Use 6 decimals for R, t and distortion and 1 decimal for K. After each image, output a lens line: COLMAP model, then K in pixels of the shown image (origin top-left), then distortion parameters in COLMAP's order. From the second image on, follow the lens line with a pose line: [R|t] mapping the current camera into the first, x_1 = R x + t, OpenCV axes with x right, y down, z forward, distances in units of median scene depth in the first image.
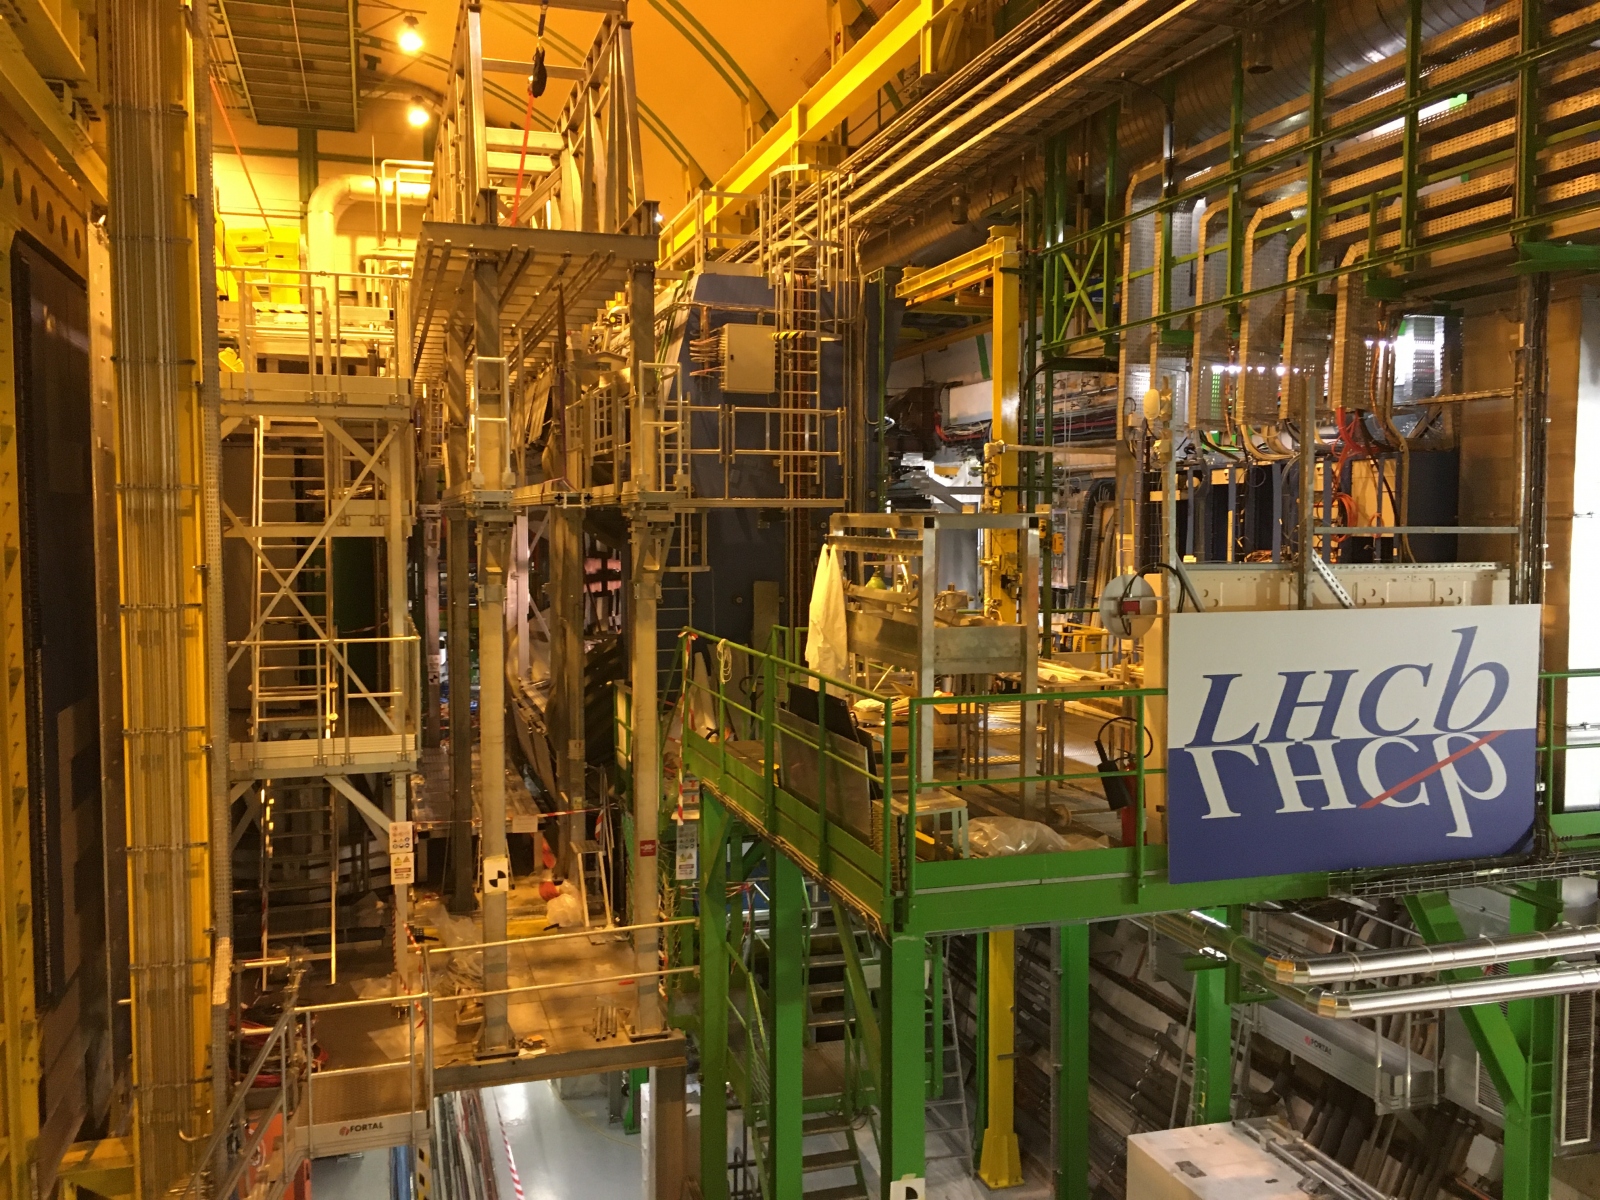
lens RADIAL K [[1360.2, 0, 802.1], [0, 1360.2, 596.7], [0, 0, 1]] dist [0.082884, -0.116677]
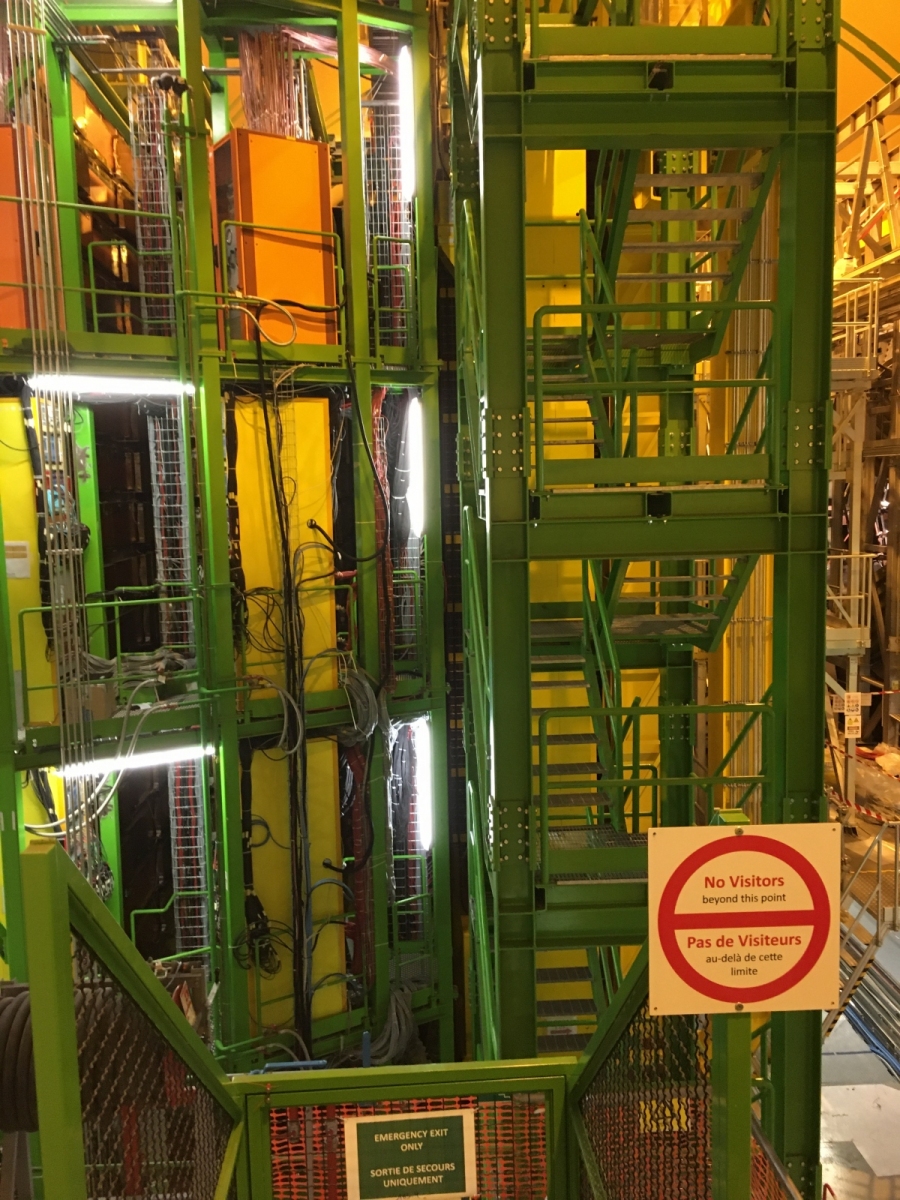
lens RADIAL K [[1020.1, 0, 447.6], [0, 1020.1, 599.5], [0, 0, 1]] dist [0.082884, -0.116677]
pose [[0.965482, 0.005939, -0.260400, -0.436038], [0.009551, 0.998260, 0.058180, 0.011722], [0.260293, -0.058659, 0.963746, -0.074908]]
